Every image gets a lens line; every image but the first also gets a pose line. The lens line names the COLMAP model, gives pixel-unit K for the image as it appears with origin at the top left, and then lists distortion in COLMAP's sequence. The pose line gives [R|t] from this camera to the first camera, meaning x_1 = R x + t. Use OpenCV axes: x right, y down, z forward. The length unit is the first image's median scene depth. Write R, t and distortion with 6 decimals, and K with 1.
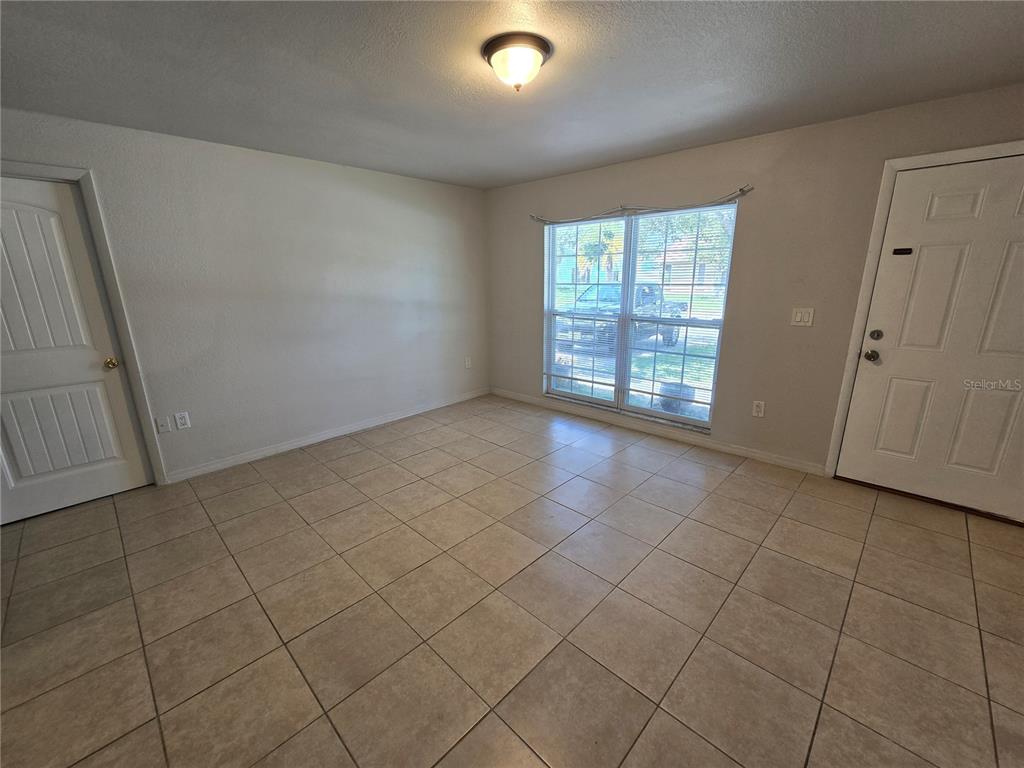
lens RADIAL K [[419.4, 0, 507.1], [0, 419.4, 387.6], [0, 0, 1]] dist [0.001492, 0.000640]
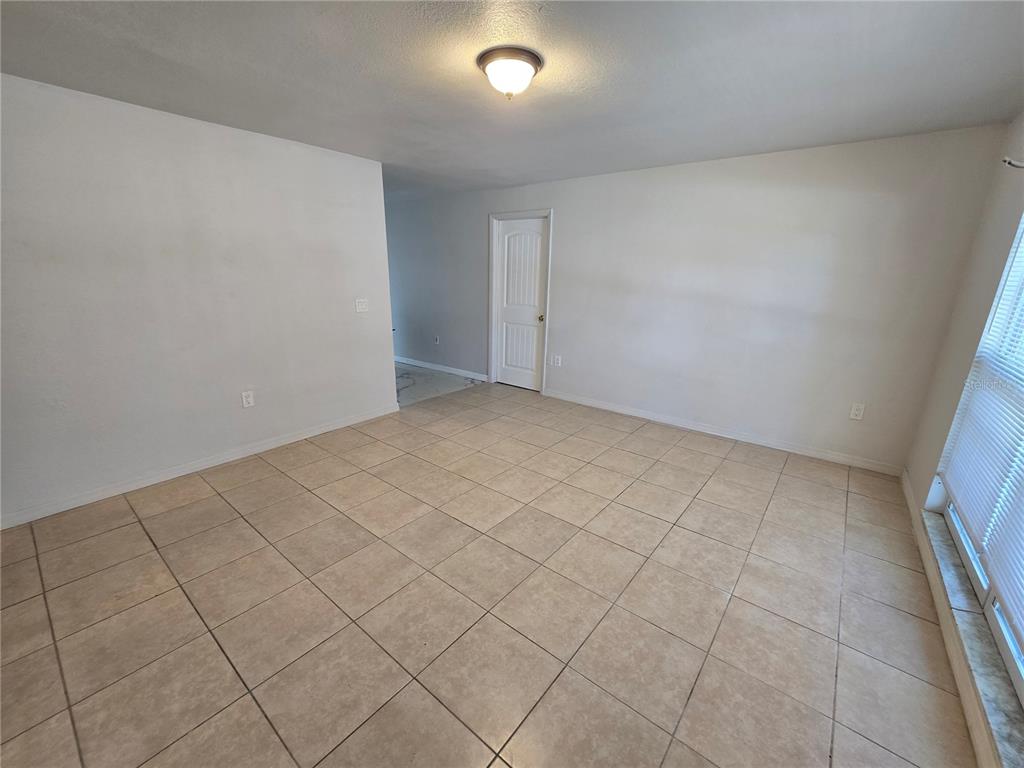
lens RADIAL K [[417.4, 0, 512.5], [0, 417.4, 389.8], [0, 0, 1]] dist [-0.002768, -0.000949]
pose [[0.101645, 0.286932, -0.952543, 0.894773], [-0.276150, 0.928011, 0.250075, -0.202255], [0.955725, 0.237626, 0.173563, 0.721680]]
